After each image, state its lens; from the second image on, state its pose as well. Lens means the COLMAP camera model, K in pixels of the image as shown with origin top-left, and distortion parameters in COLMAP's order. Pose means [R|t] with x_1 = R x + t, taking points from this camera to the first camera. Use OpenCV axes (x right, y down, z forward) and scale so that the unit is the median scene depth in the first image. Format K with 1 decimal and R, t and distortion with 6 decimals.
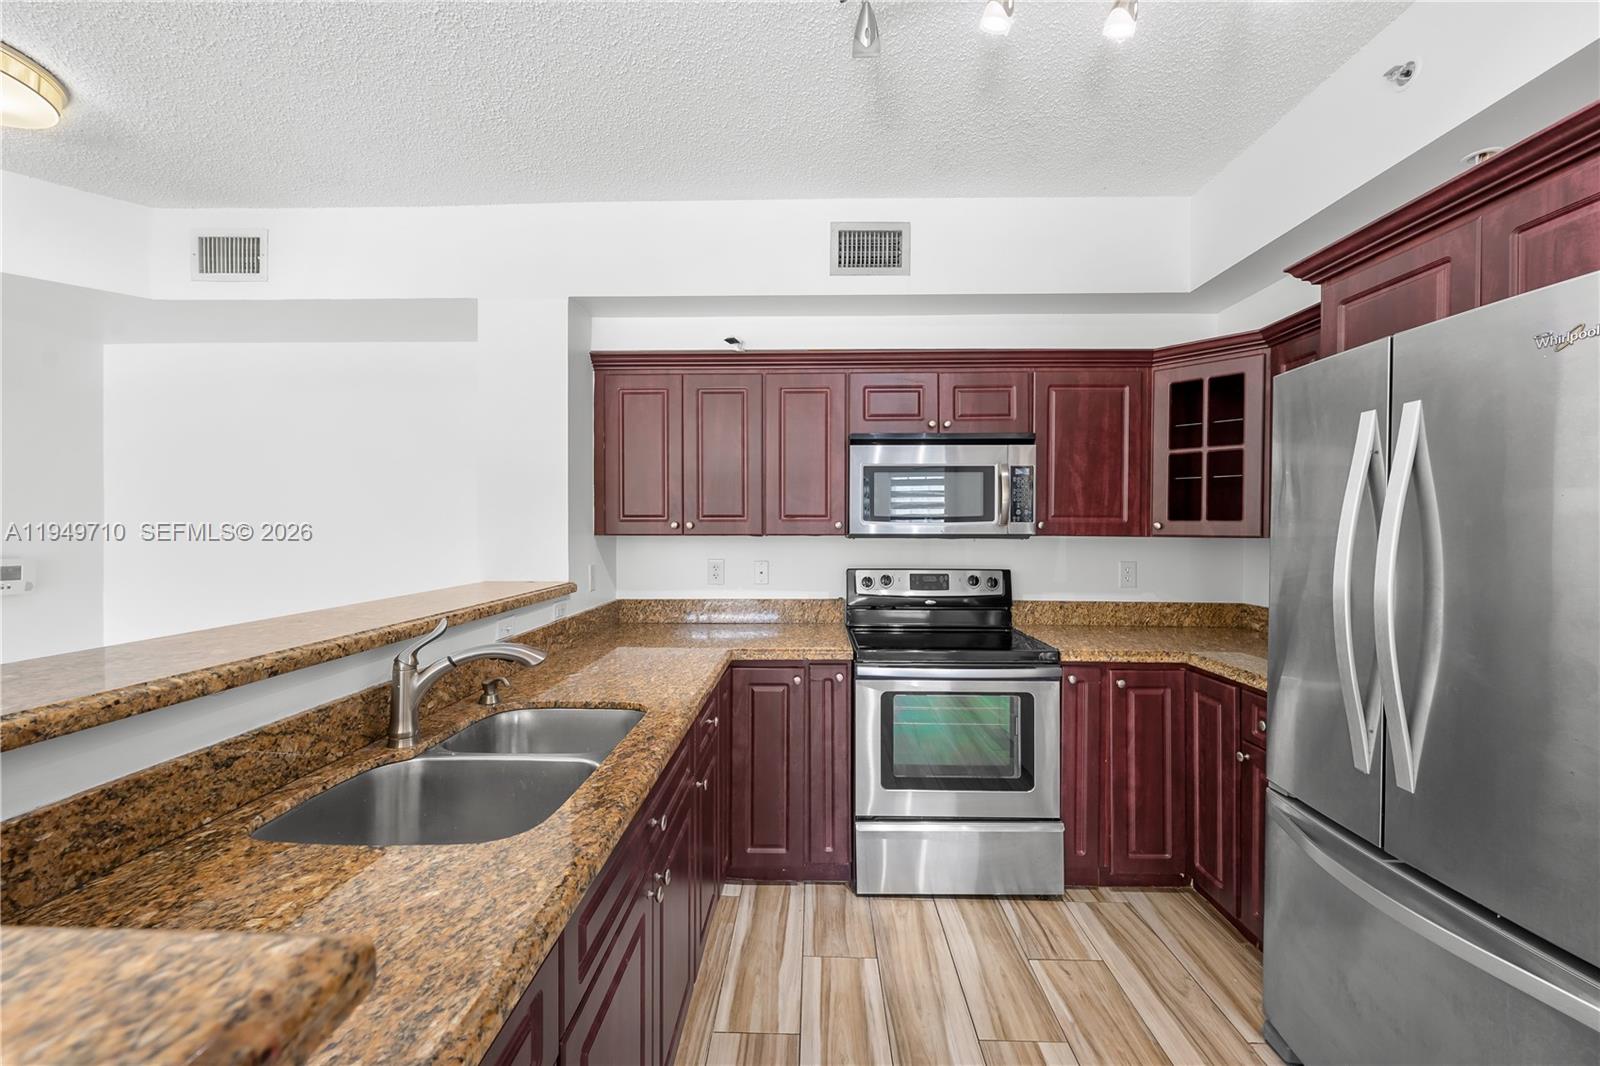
lens RADIAL K [[636.2, 0, 796.1], [0, 636.2, 530.5], [0, 0, 1]] dist [0.001040, -0.000395]
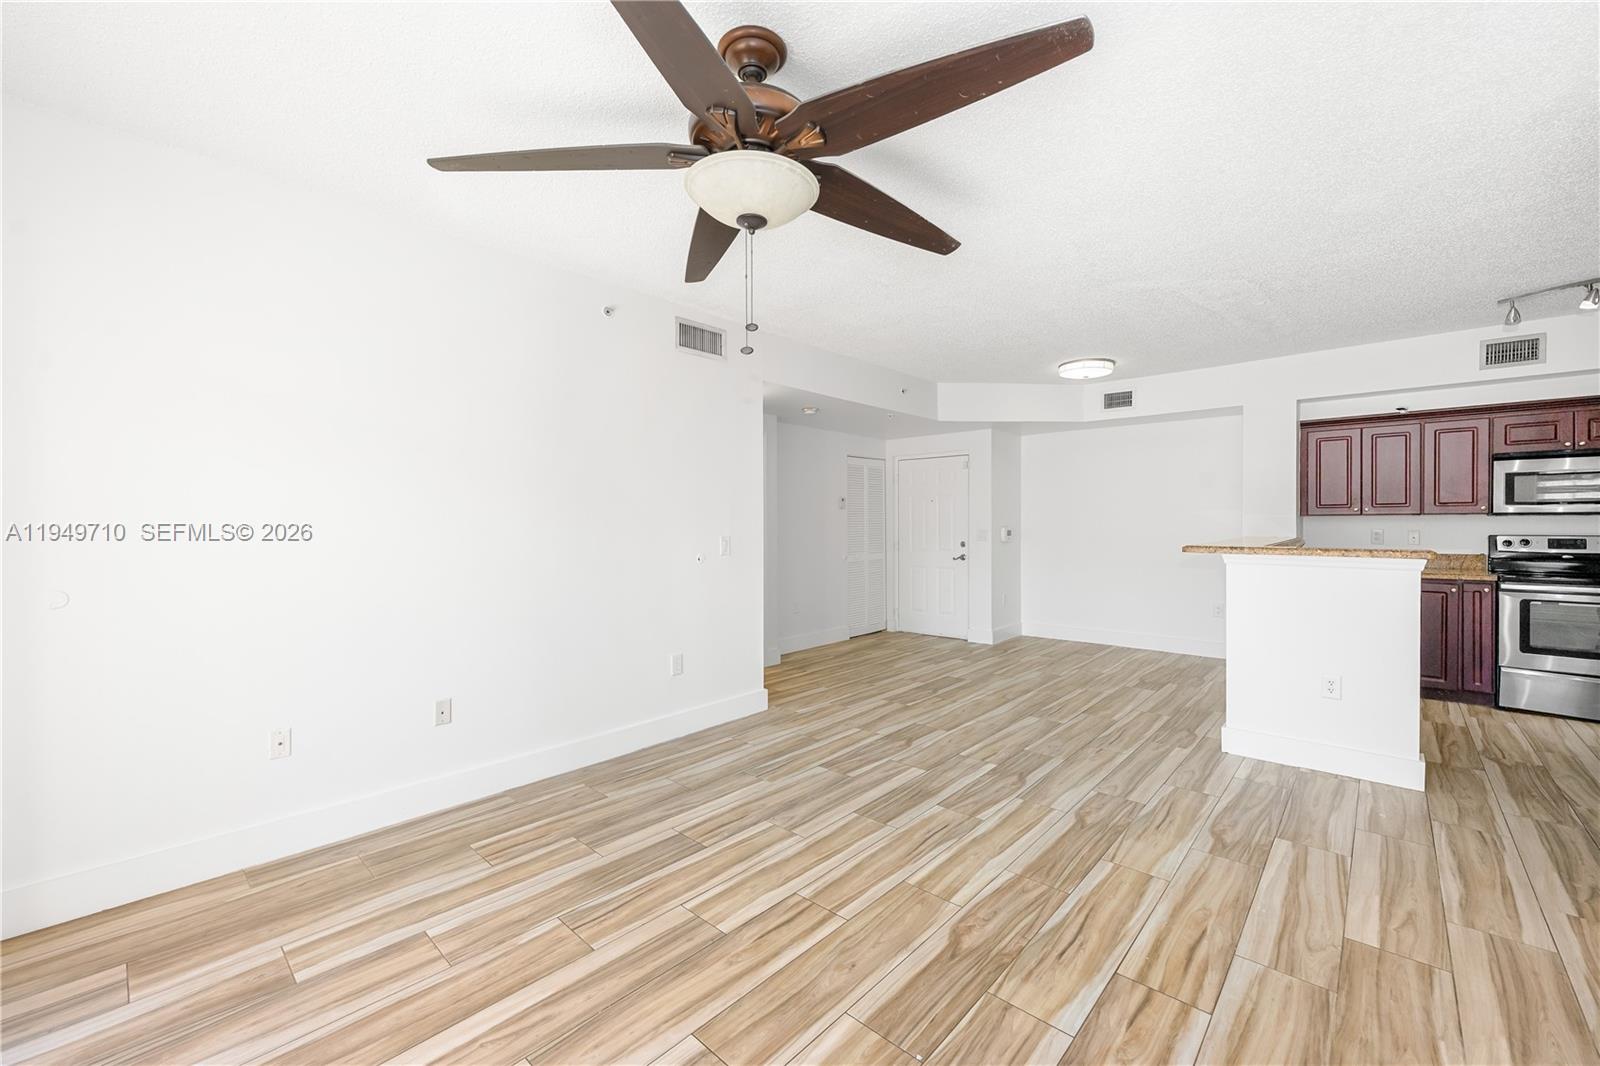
lens RADIAL K [[636.2, 0, 799.3], [0, 636.2, 529.5], [0, 0, 1]] dist [0.001040, -0.000395]
pose [[0.755977, 0.002952, -0.654592, -0.219827], [0.001511, 0.999979, 0.006255, 0.039170], [0.654597, -0.005718, 0.755956, -1.620885]]
